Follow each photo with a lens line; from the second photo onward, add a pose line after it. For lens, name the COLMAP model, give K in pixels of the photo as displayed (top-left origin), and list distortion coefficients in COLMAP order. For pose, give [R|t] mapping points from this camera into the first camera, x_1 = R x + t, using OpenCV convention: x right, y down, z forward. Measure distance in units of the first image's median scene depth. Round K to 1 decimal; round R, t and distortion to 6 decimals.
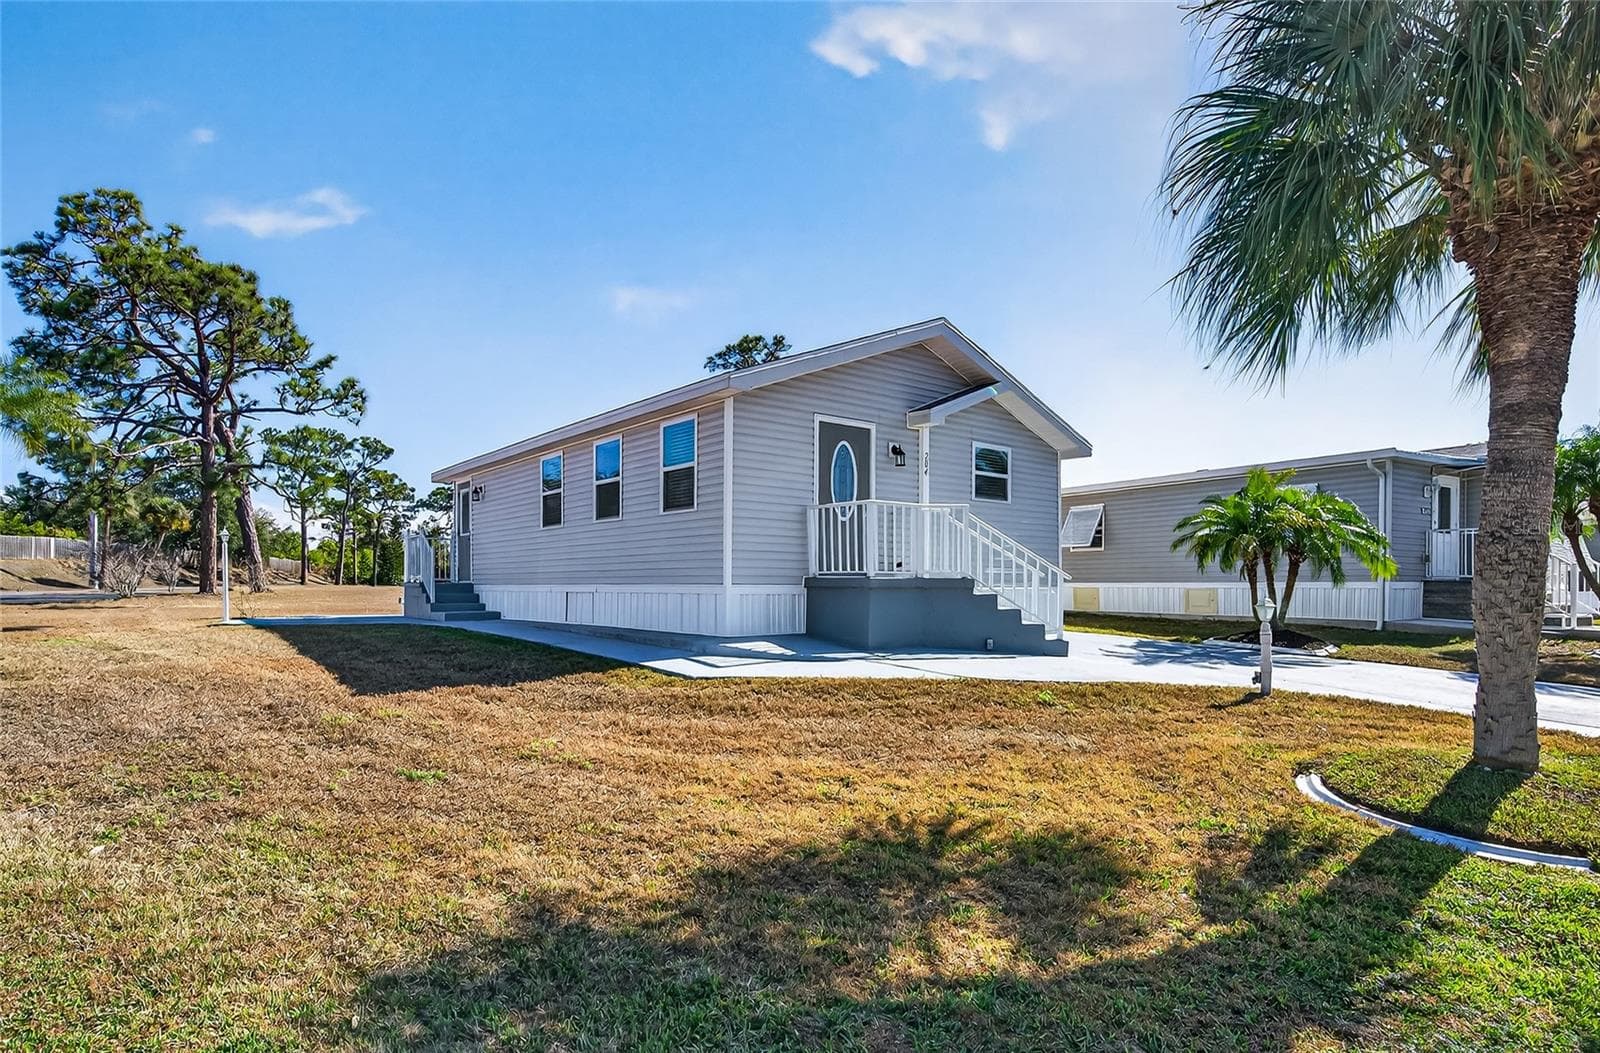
lens RADIAL K [[861.3, 0, 850.6], [0, 861.3, 584.0], [0, 0, 1]] dist [-0.021081, -0.000153]
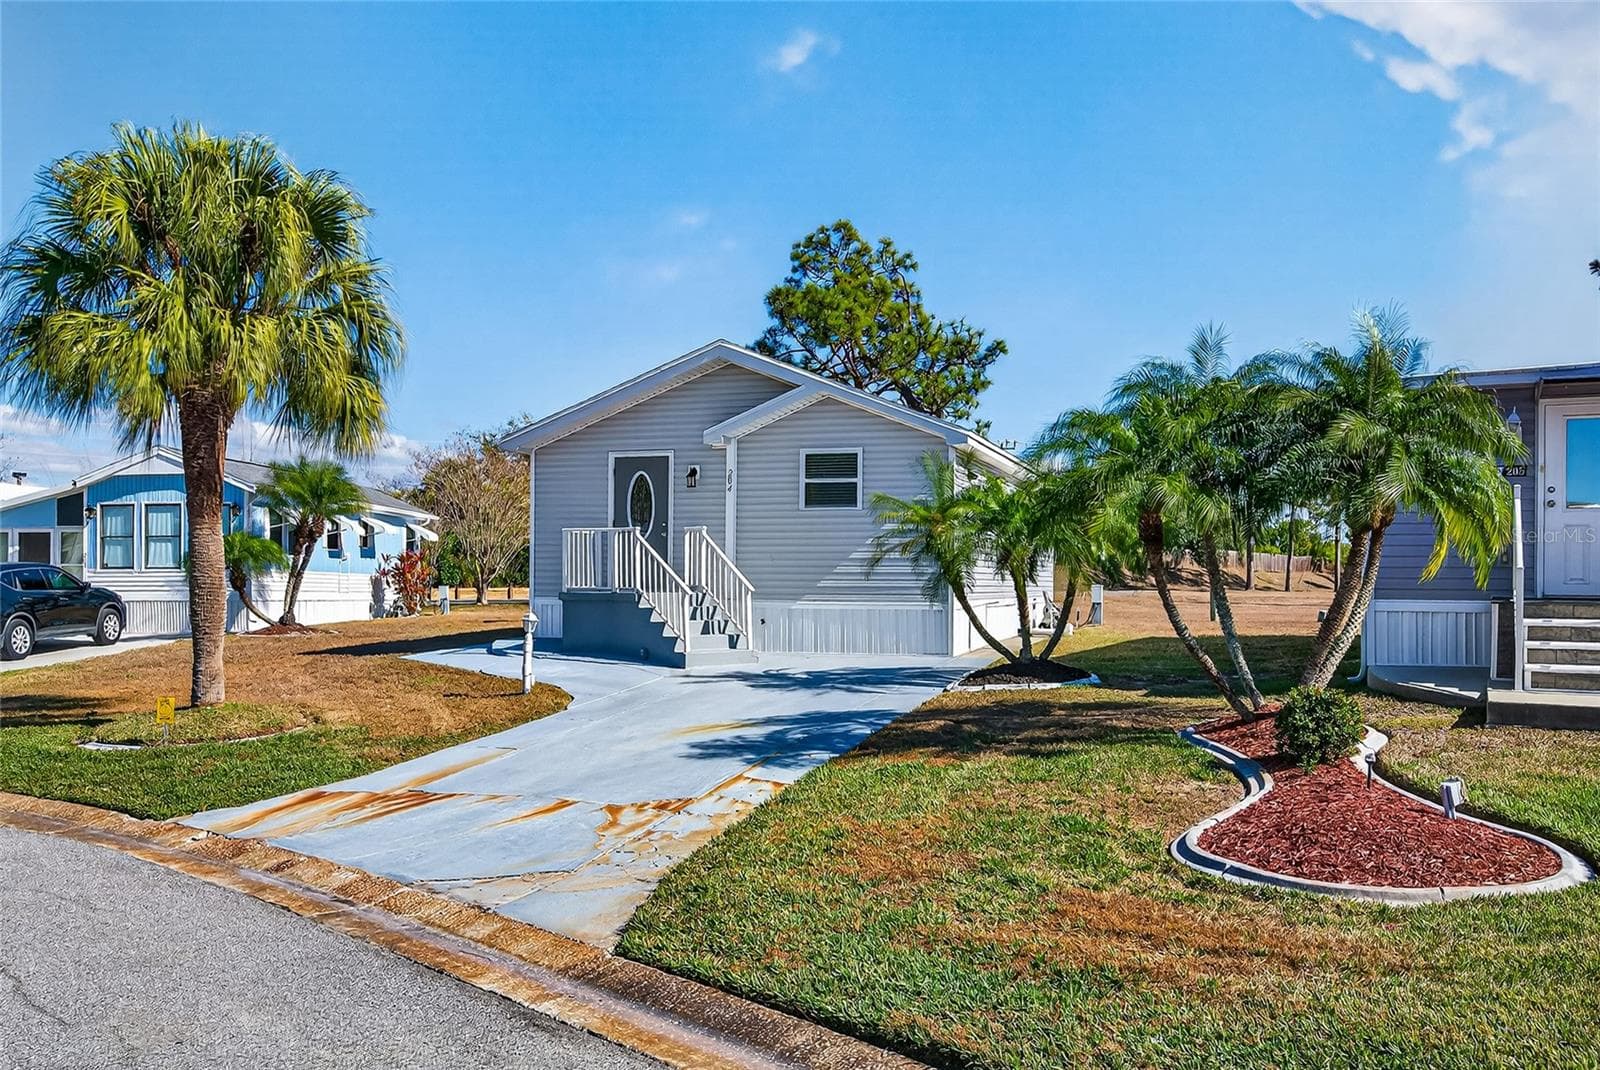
lens RADIAL K [[1349.6, 0, 792.4], [0, 1349.6, 596.0], [0, 0, 1]] dist [0.002068, 0.006699]
pose [[0.500094, 0.009398, -0.865920, 1.560039], [-0.007944, 0.999949, 0.006265, -0.013132], [0.865934, 0.003746, 0.500143, 0.268199]]
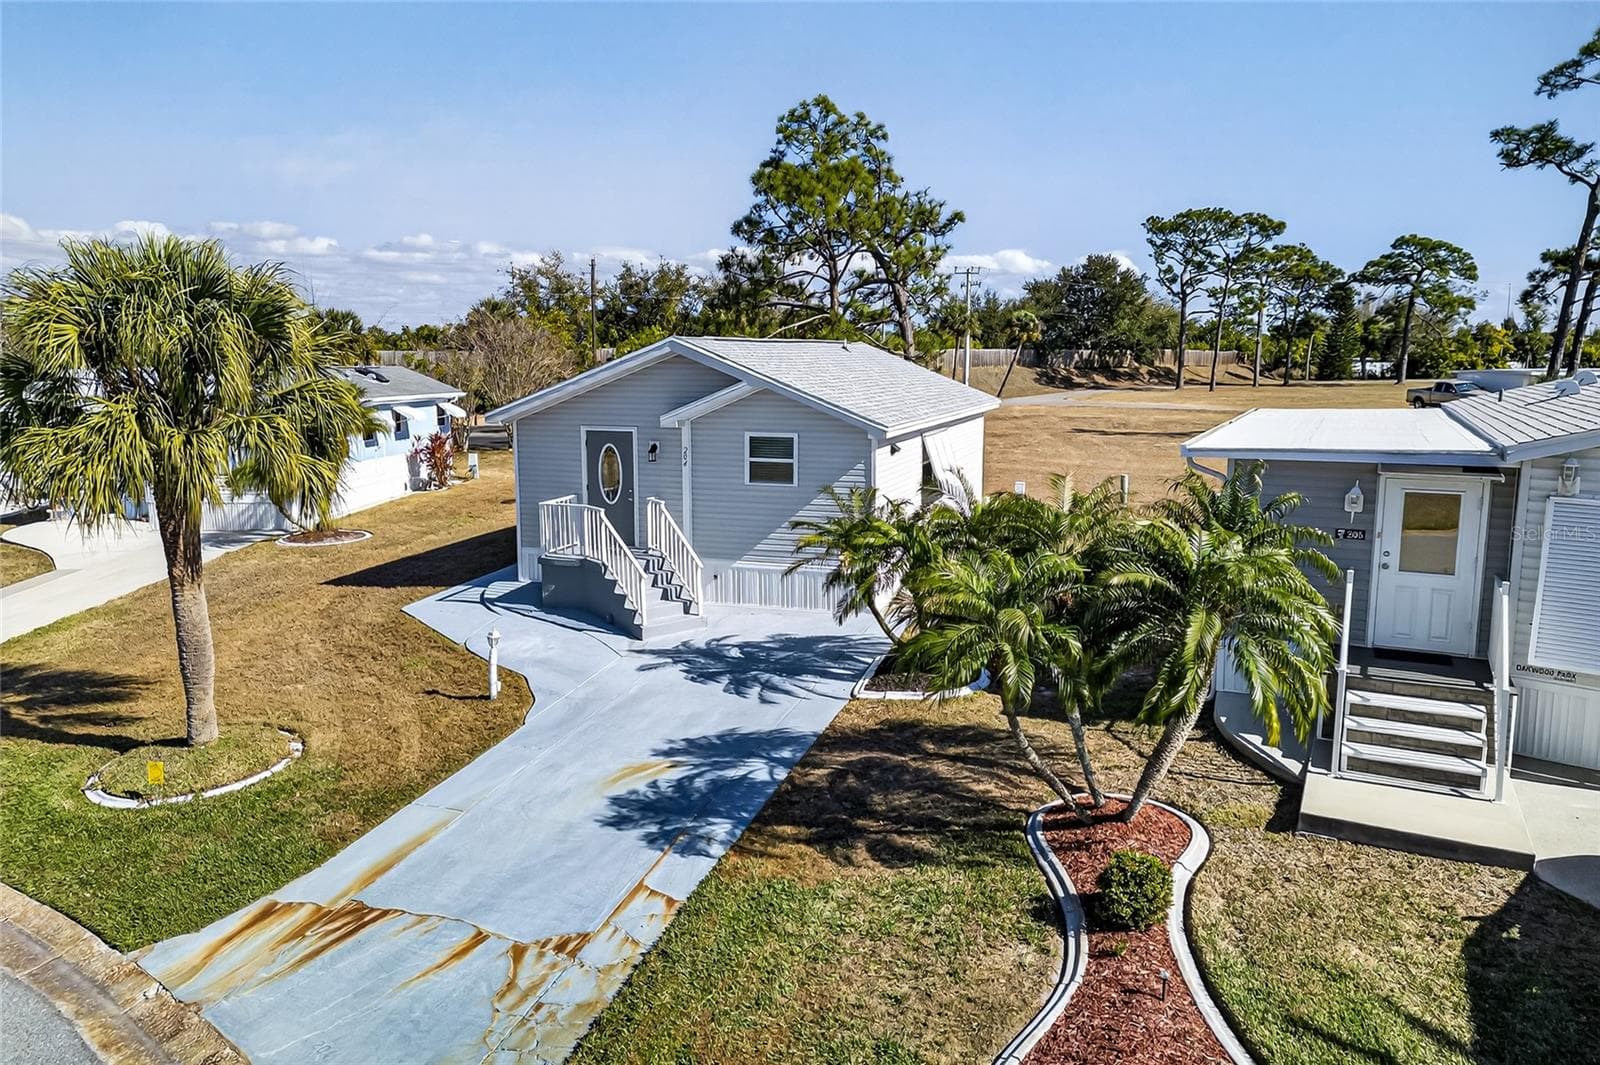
lens RADIAL K [[1114.5, 0, 800.0], [0, 1114.5, 532.5], [0, 0, 1]] dist [0.095860, -0.100519]
pose [[0.498557, 0.135365, -0.856223, 1.530439], [-0.001075, 0.987828, 0.155546, -0.282235], [0.866856, -0.076628, 0.492634, 0.386137]]
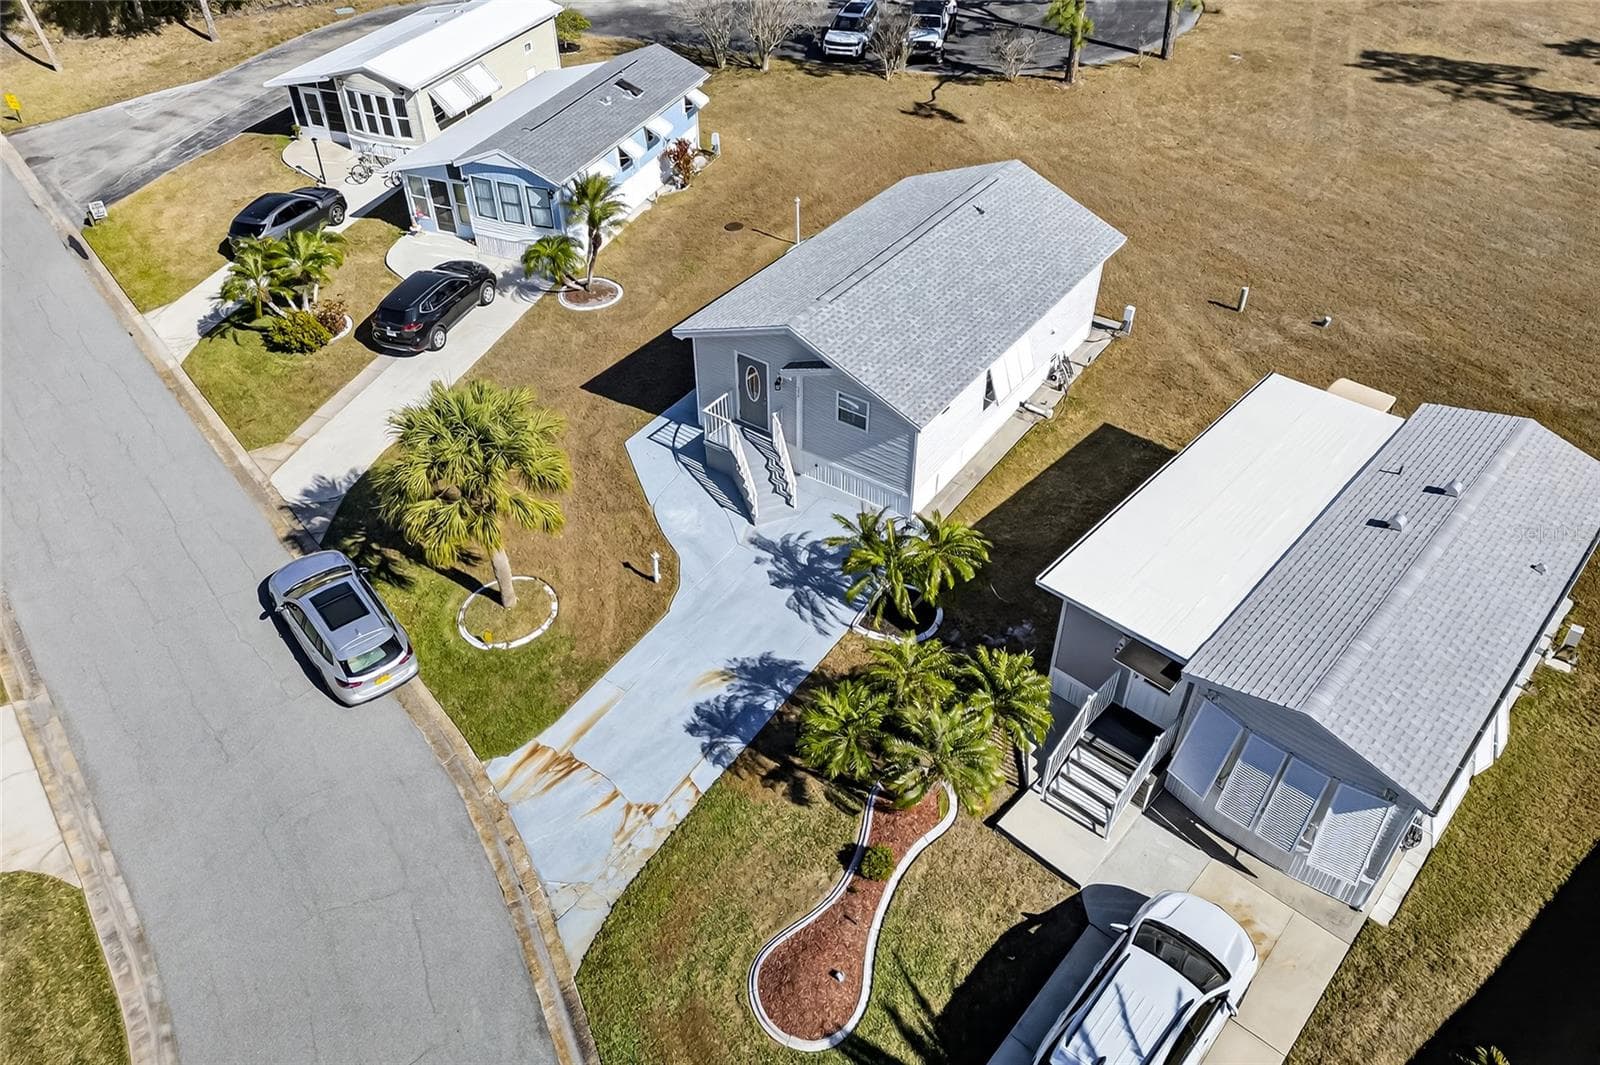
lens RADIAL K [[1117.7, 0, 798.6], [0, 1117.7, 508.3], [0, 0, 1]] dist [0.076997, -0.072252]
pose [[0.229651, 0.618085, -0.751819, 1.934420], [-0.002745, 0.772873, 0.634555, -1.395080], [0.973269, -0.143662, 0.179188, 0.587885]]
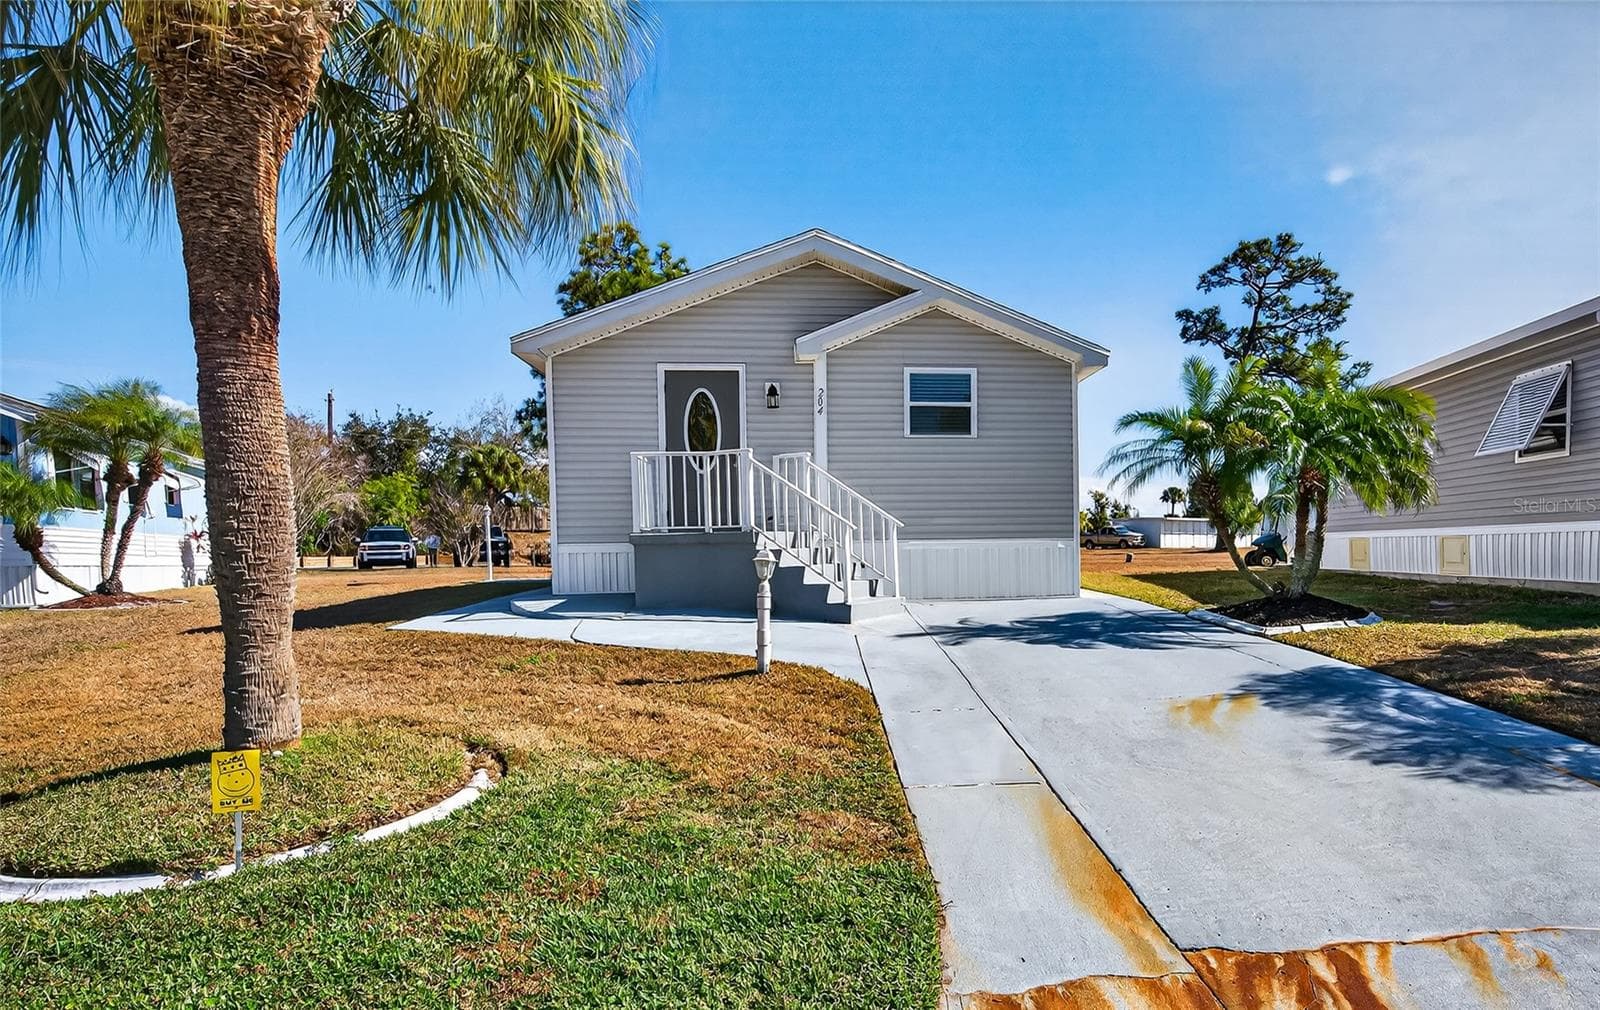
lens RADIAL K [[978.2, 0, 922.5], [0, 978.2, 602.8], [0, 0, 1]] dist [-0.024996, -0.000902]
pose [[0.818127, 0.020187, -0.574684, 0.767216], [0.011161, 0.998638, 0.050969, 0.015337], [0.574930, -0.048113, 0.816787, 0.247089]]
